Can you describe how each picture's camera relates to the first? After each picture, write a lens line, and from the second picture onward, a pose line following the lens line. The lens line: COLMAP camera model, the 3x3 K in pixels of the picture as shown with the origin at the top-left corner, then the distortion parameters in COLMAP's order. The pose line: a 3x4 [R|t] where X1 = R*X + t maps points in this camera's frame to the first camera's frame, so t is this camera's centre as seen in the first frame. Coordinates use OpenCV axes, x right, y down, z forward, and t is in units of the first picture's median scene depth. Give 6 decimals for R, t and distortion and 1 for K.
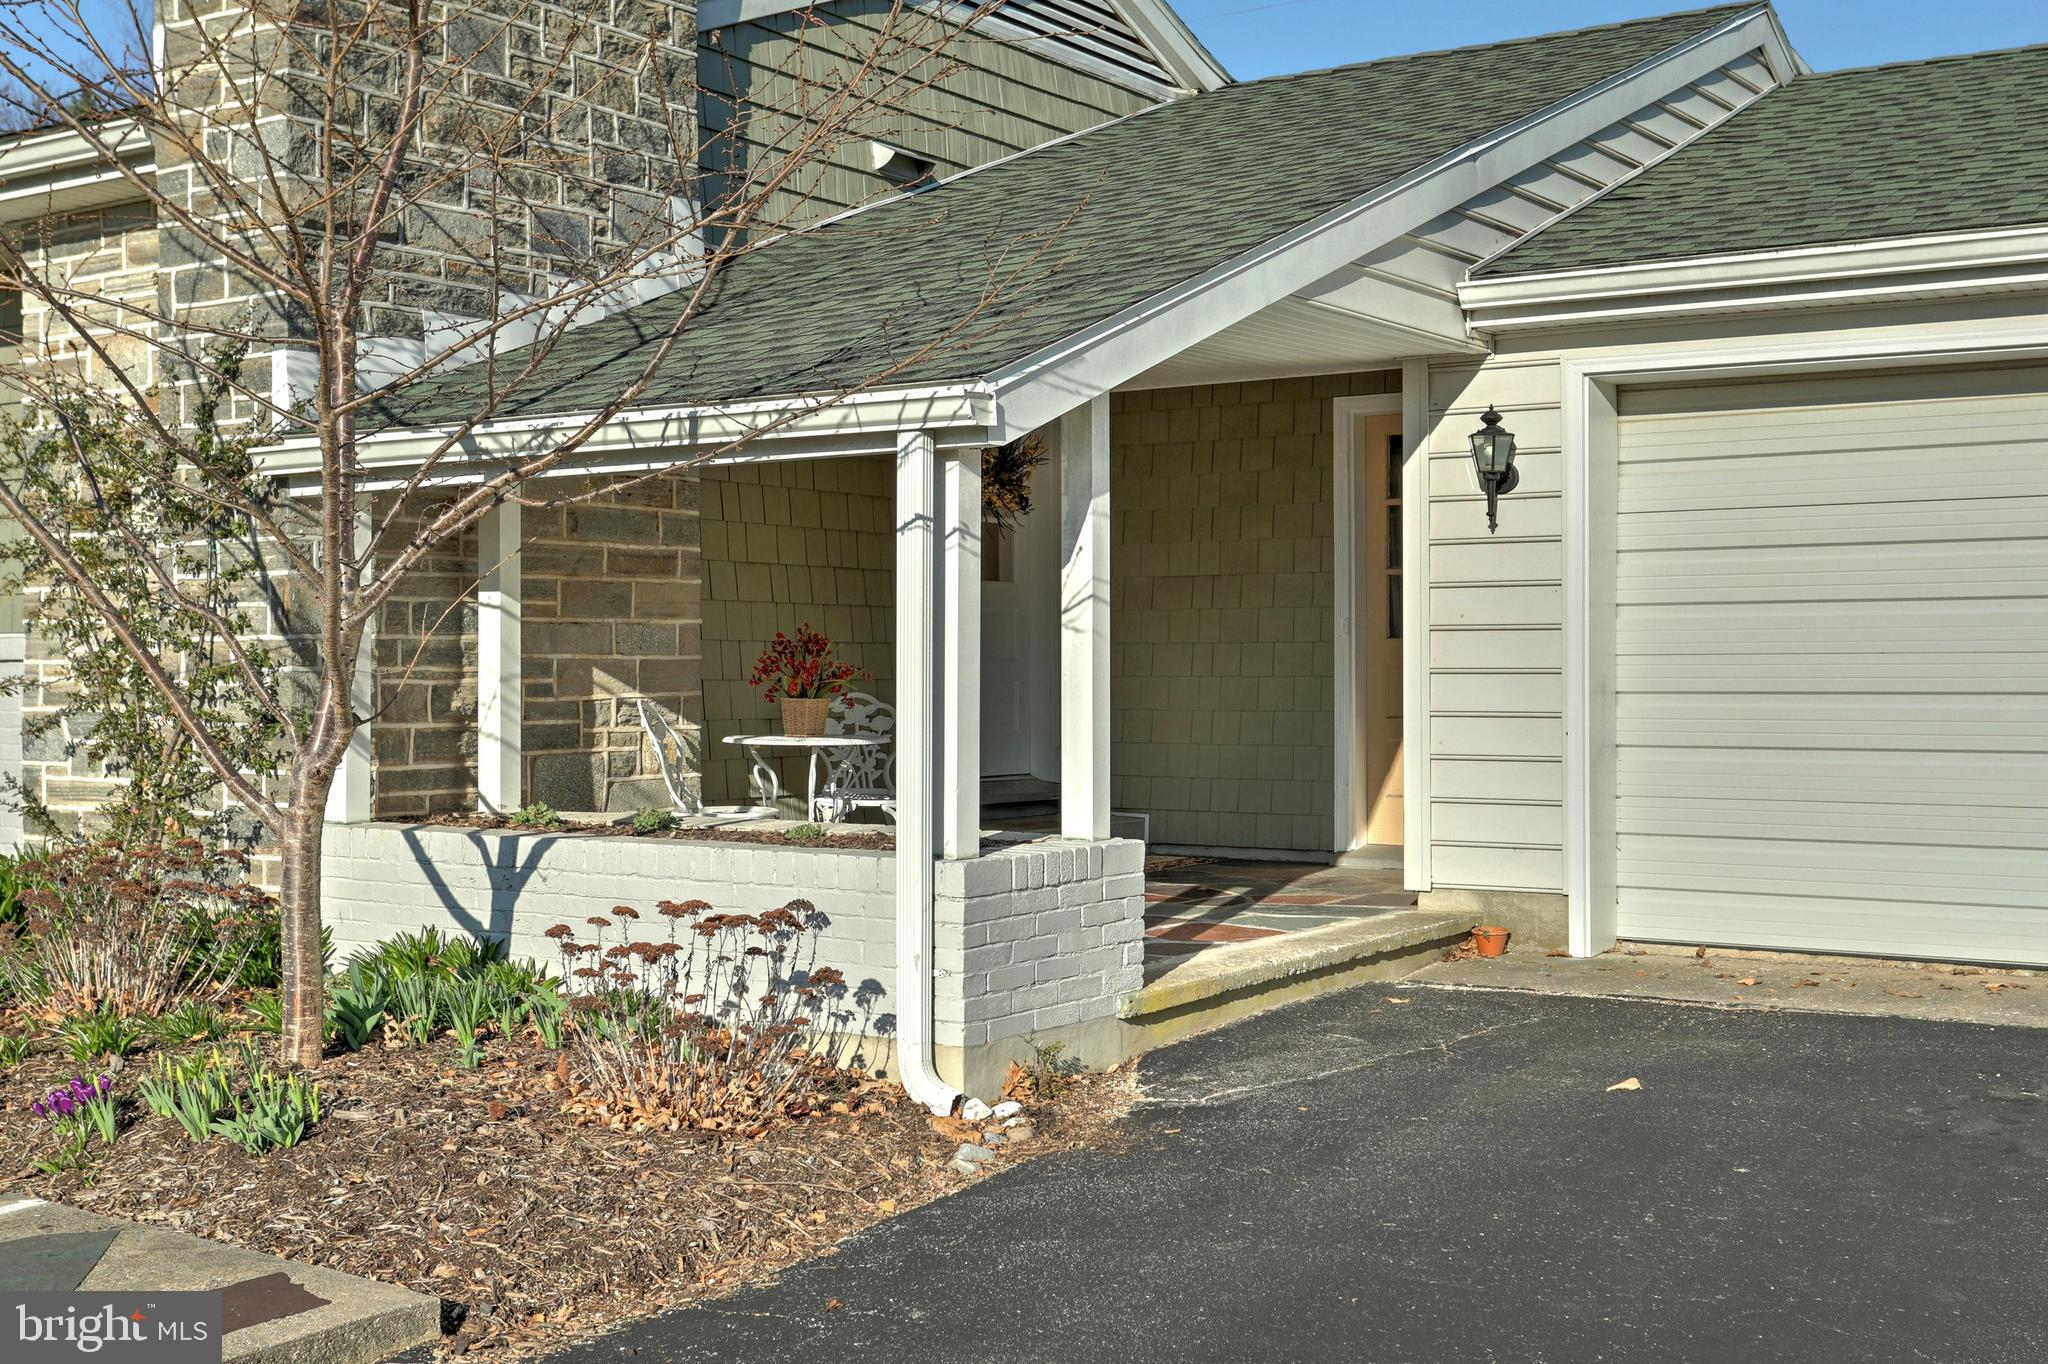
lens RADIAL K [[2318.4, 0, 1023.7], [0, 2318.4, 680.6], [0, 0, 1]] dist [-0.026815, 0.000000]
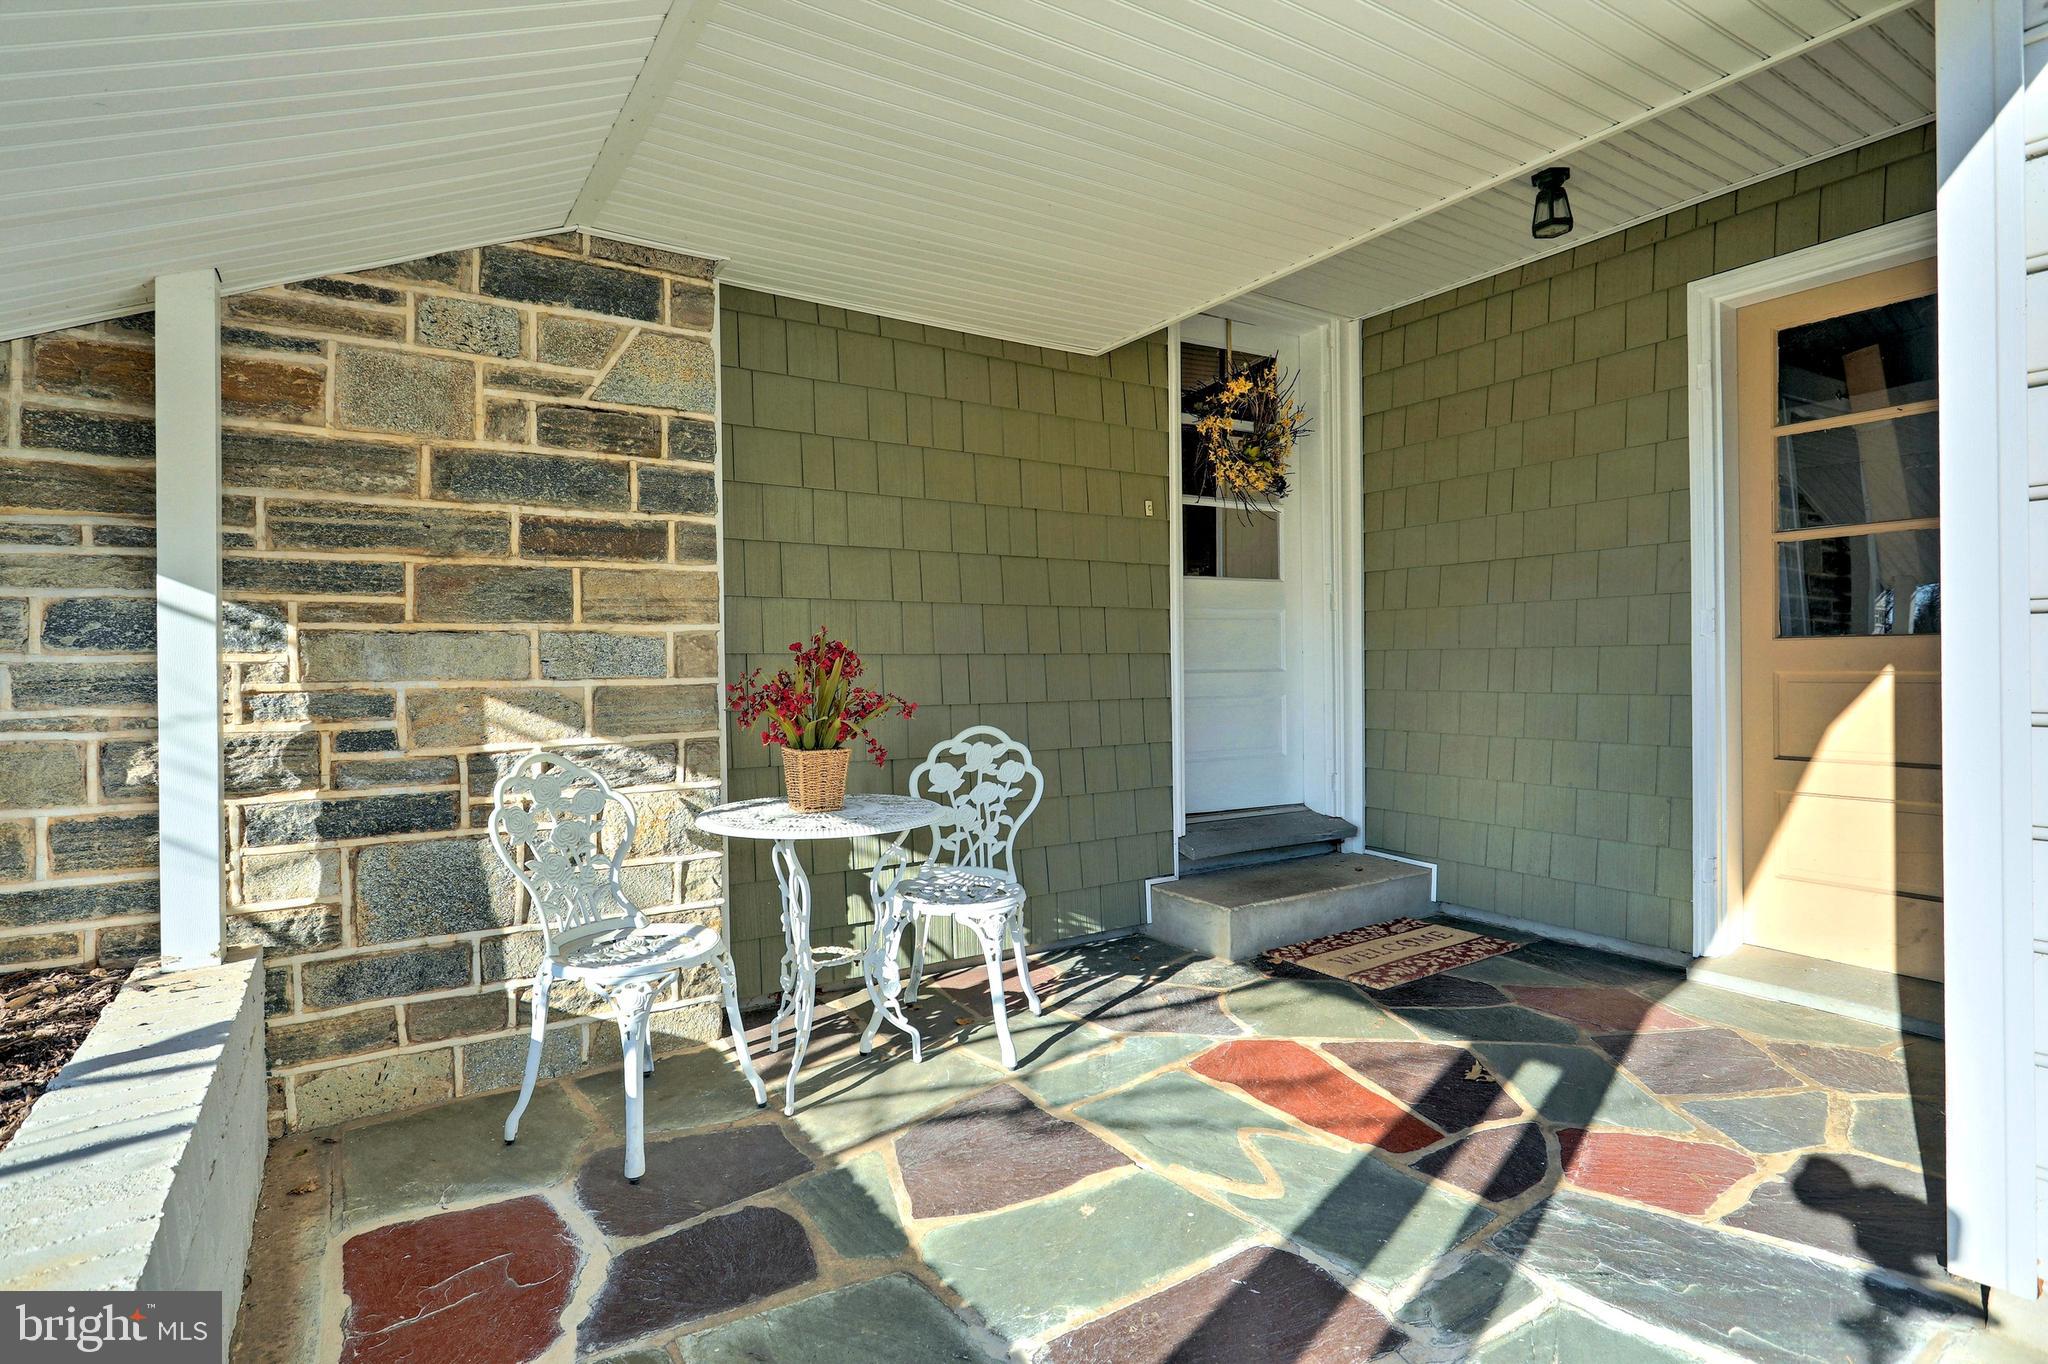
lens RADIAL K [[1682.1, 0, 1024.3], [0, 1682.1, 674.3], [0, 0, 1]] dist [-0.041882, -0.001319]
pose [[0.976759, -0.010327, -0.214093, 0.062789], [0.009979, 0.999947, -0.002707, -0.011407], [0.214110, 0.000508, 0.976809, 0.640052]]
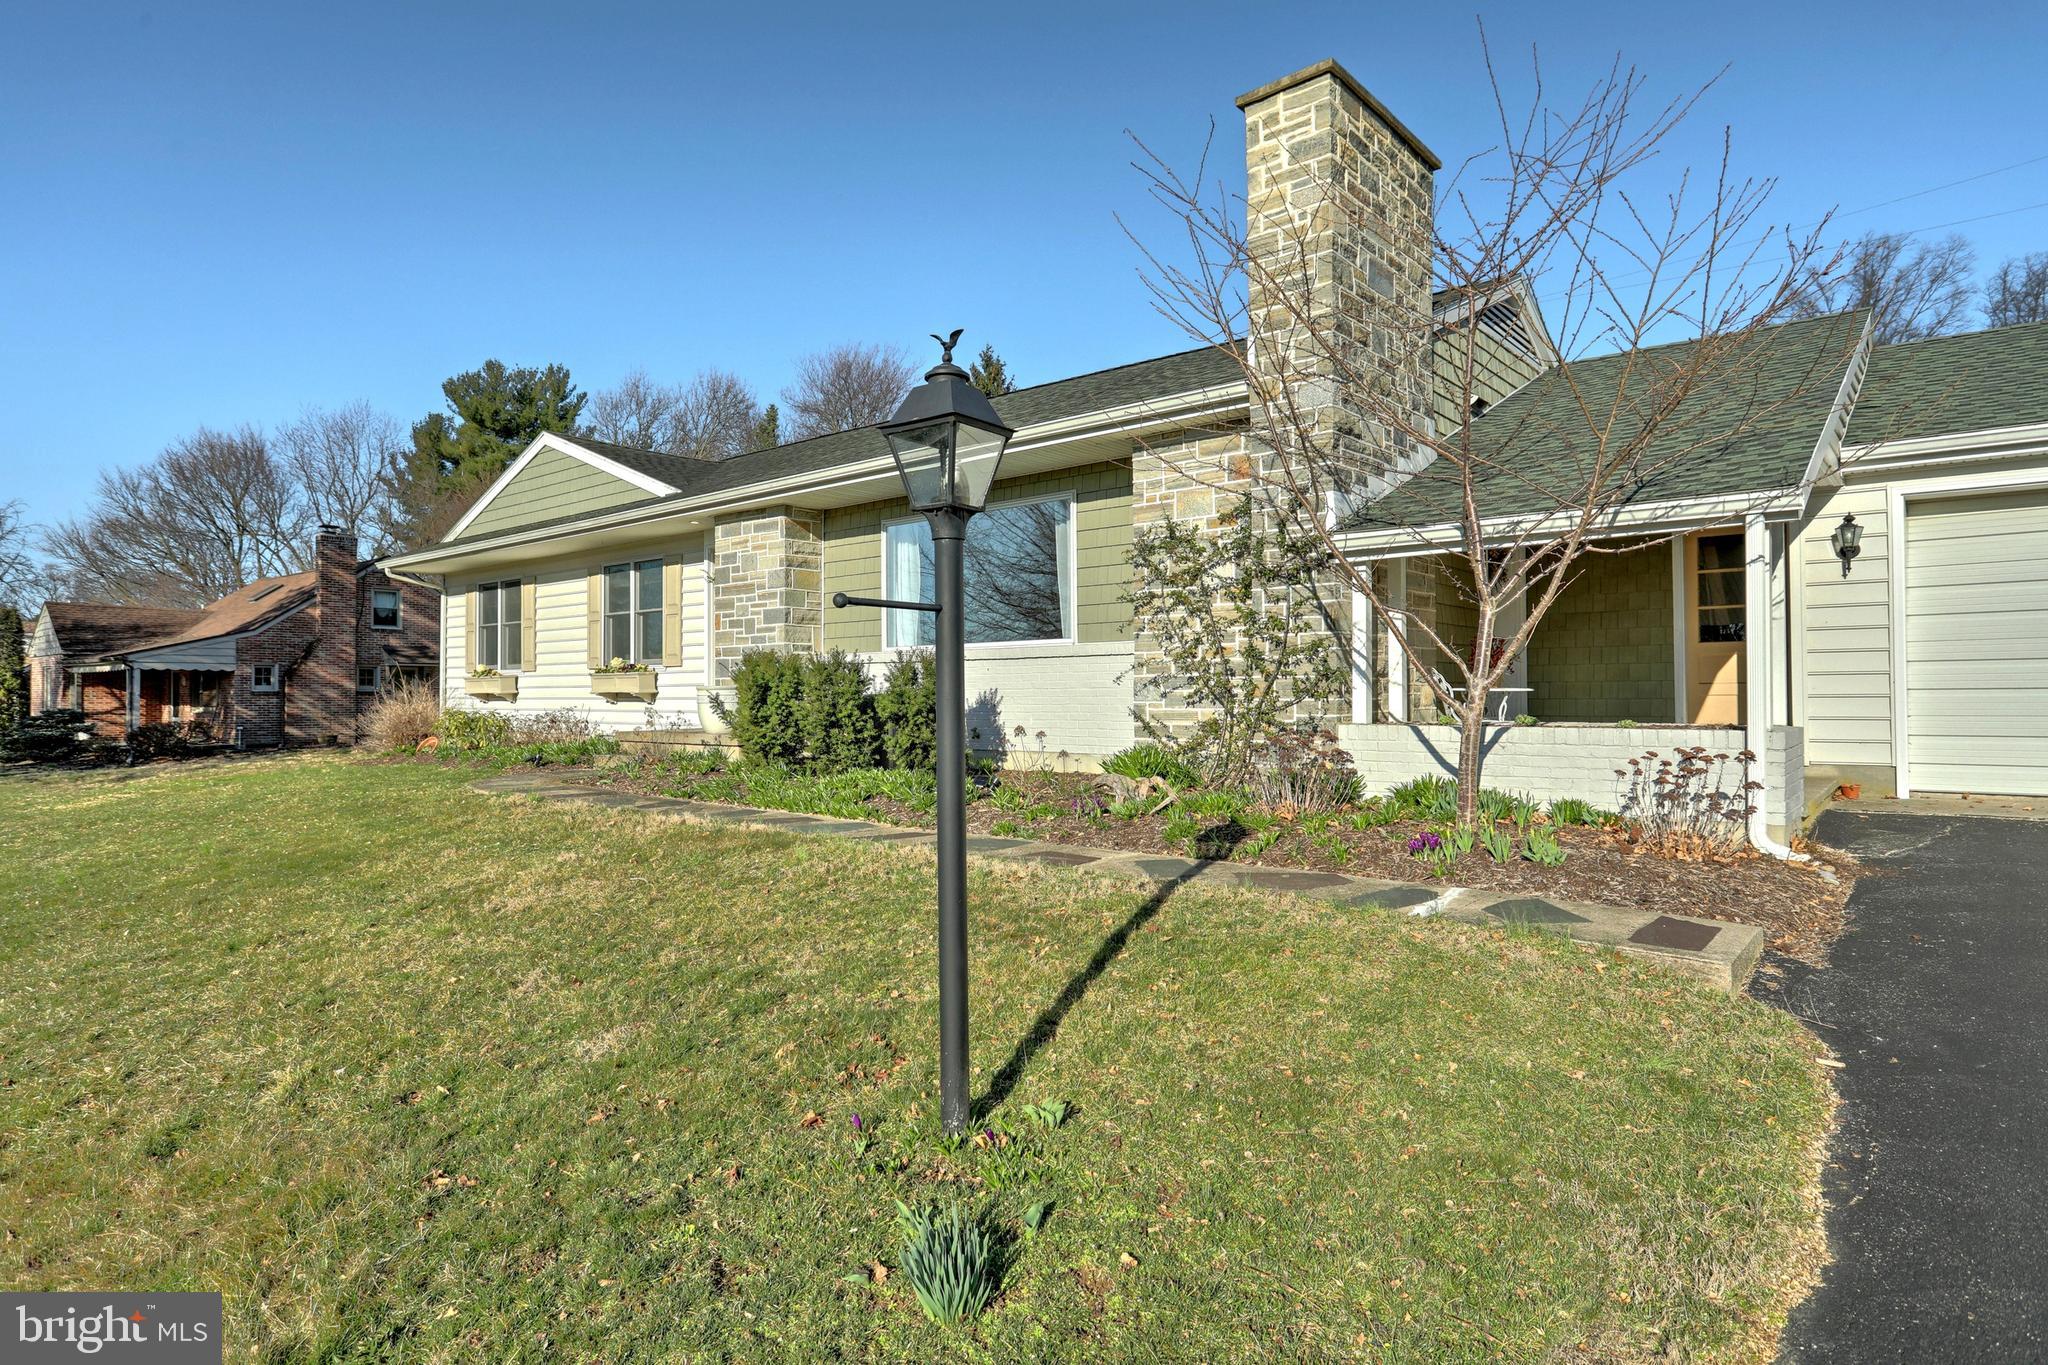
lens RADIAL K [[1177.4, 0, 1024.8], [0, 1177.4, 684.8], [0, 0, 1]] dist [0.000303, -0.000002]
pose [[0.995085, -0.013673, -0.098077, -0.400883], [0.012277, 0.999815, -0.014827, 0.031955], [0.098261, 0.013550, 0.995068, -0.042158]]
